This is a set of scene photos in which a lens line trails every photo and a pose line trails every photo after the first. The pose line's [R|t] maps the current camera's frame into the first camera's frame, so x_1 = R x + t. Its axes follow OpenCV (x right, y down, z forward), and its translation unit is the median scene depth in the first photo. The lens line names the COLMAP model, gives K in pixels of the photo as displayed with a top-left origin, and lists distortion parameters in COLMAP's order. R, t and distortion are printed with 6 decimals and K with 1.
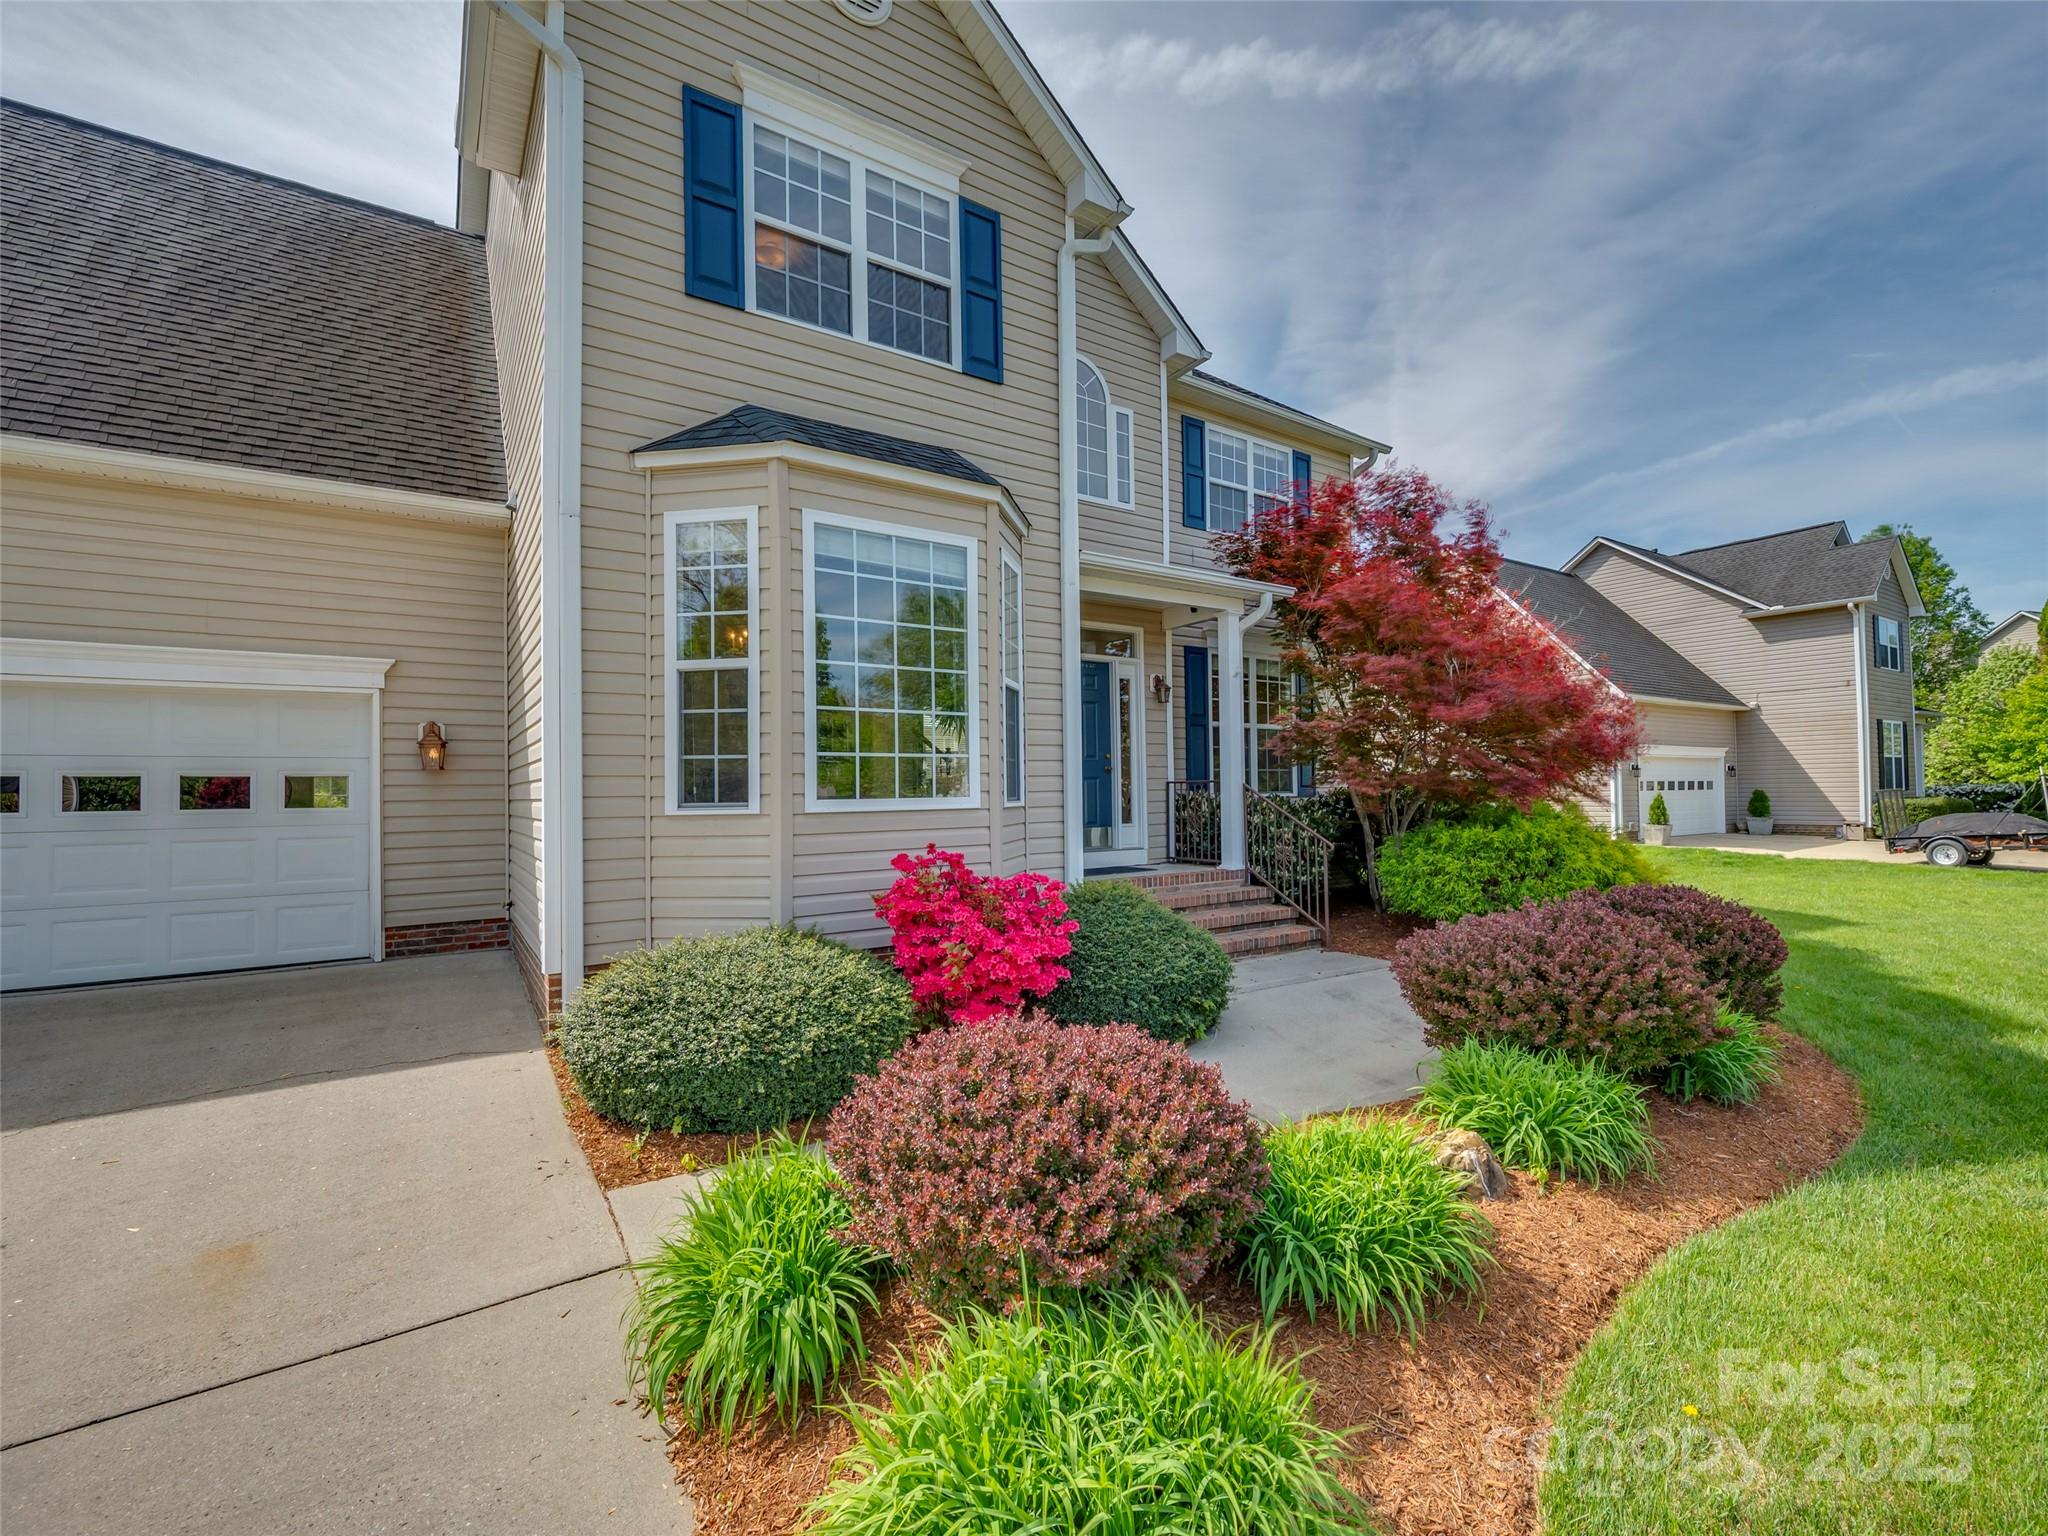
lens RADIAL K [[895.2, 0, 1040.5], [0, 895.2, 768.5], [0, 0, 1]] dist [-0.000812, -0.000258]
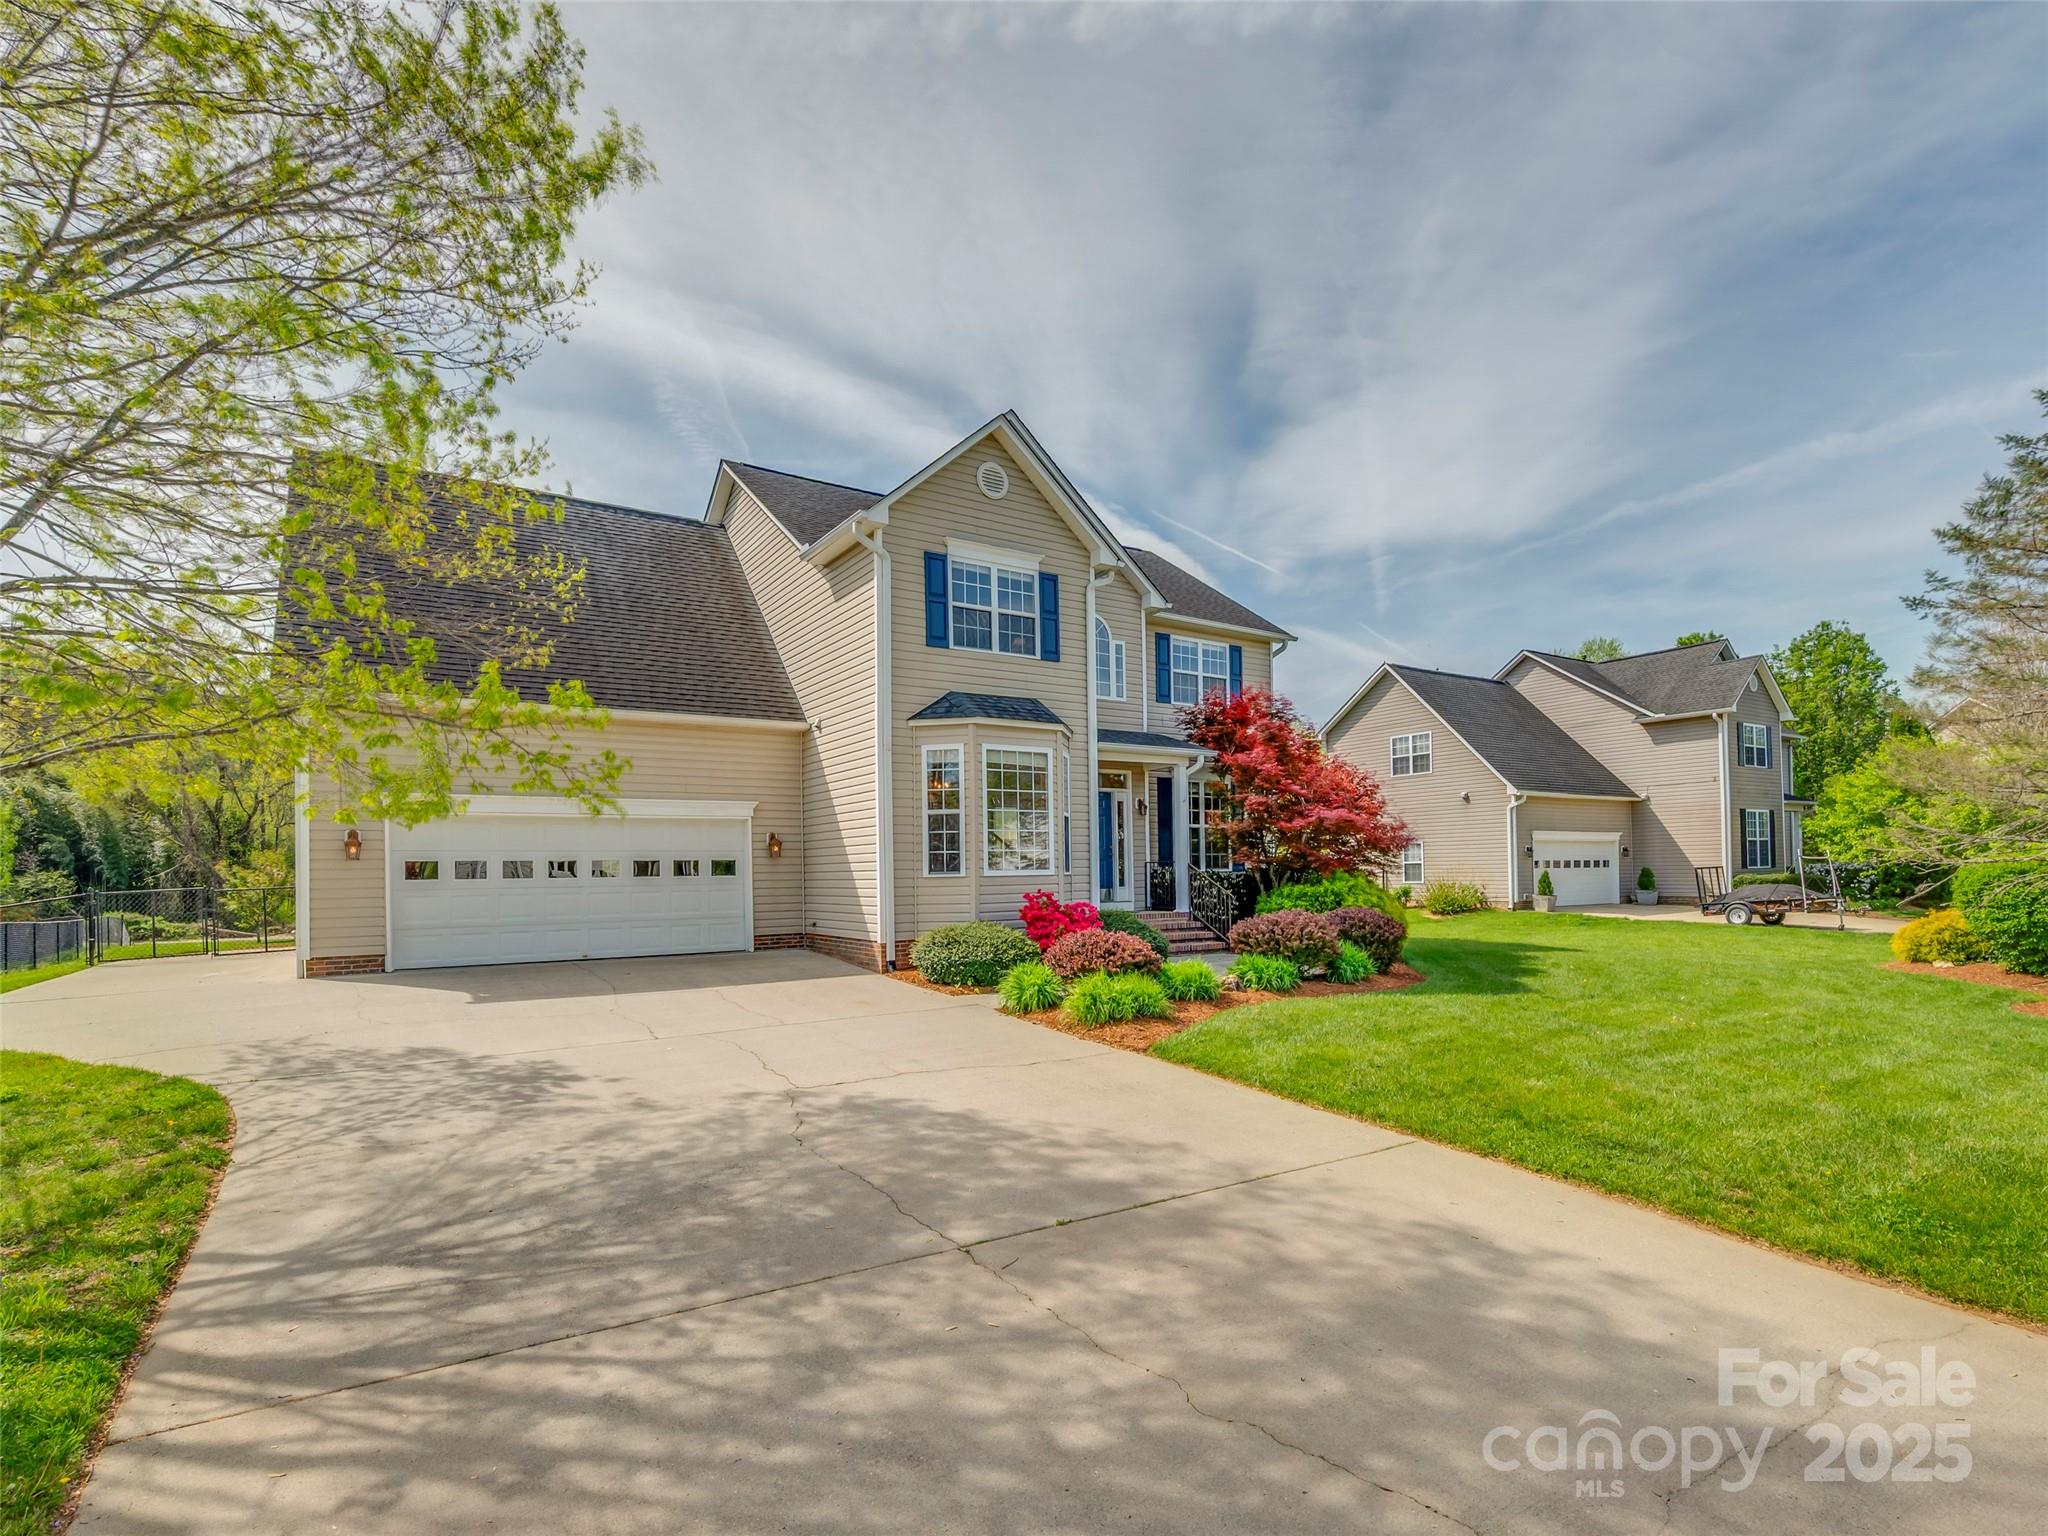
lens RADIAL K [[1092.3, 0, 1024.9], [0, 1092.3, 851.0], [0, 0, 1]] dist [-0.000468, -0.000003]
pose [[0.999924, -0.001559, 0.012232, -0.121303], [0.001488, 0.999982, 0.005773, -0.019739], [-0.012241, -0.005755, 0.999909, -1.152832]]
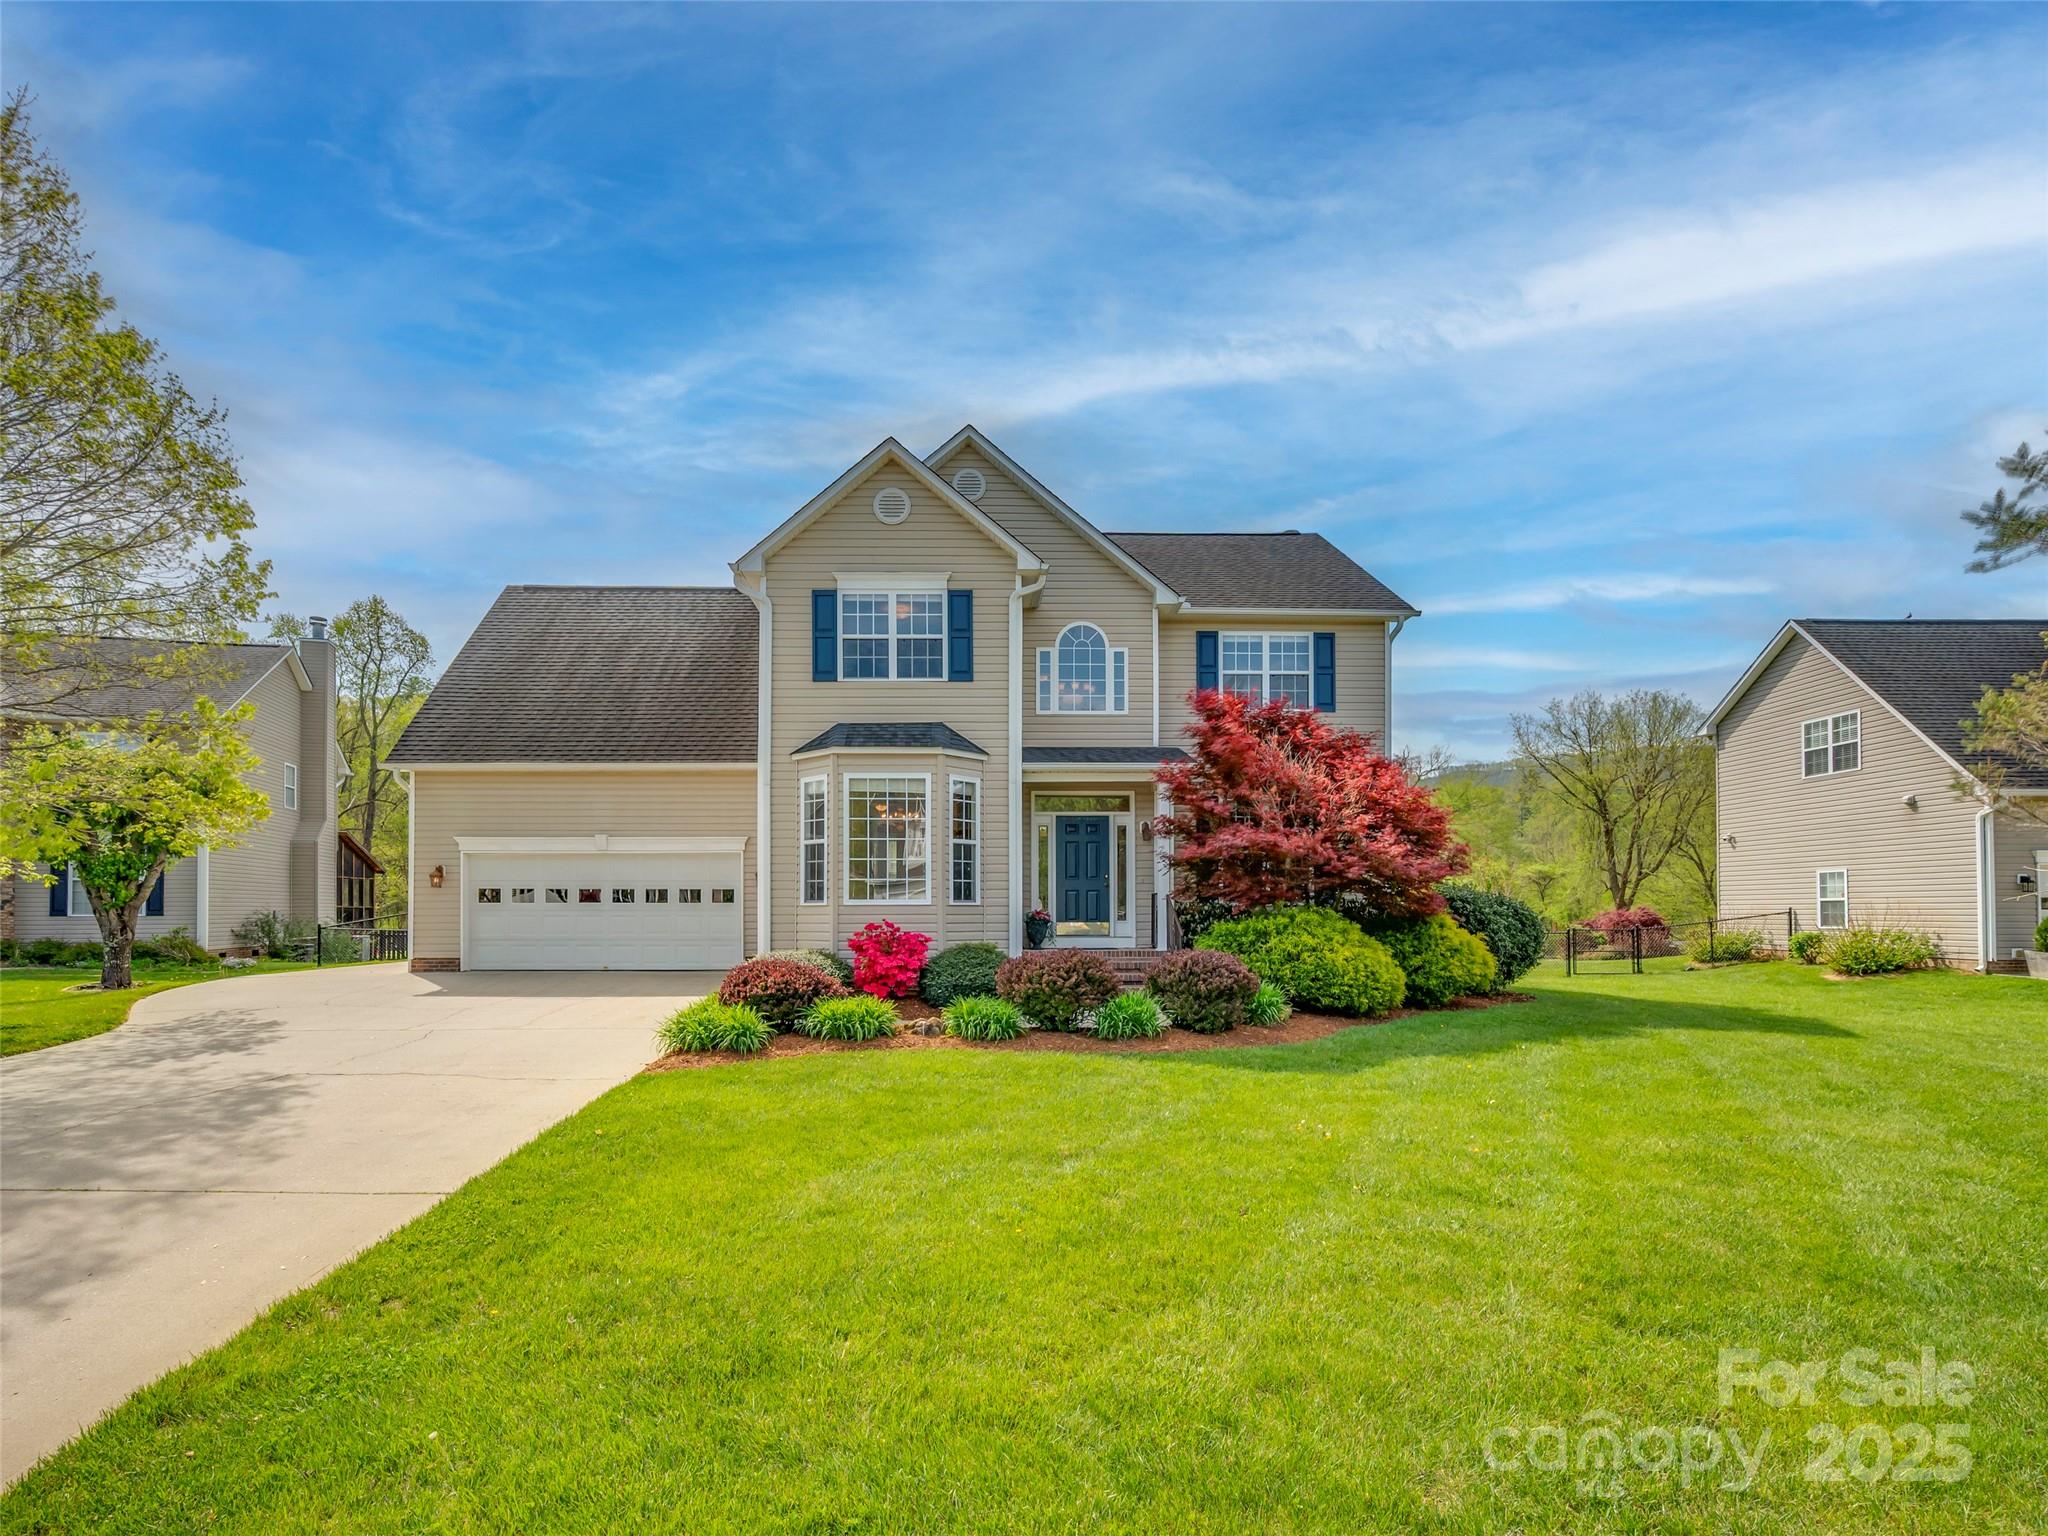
lens RADIAL K [[1069.6, 0, 1023.1], [0, 1069.6, 881.1], [0, 0, 1]] dist [-0.001576, -0.000340]
pose [[0.827339, -0.002561, -0.561697, 1.060654], [0.003357, 0.999994, 0.000386, -0.007633], [0.561693, -0.002205, 0.827343, -0.650040]]
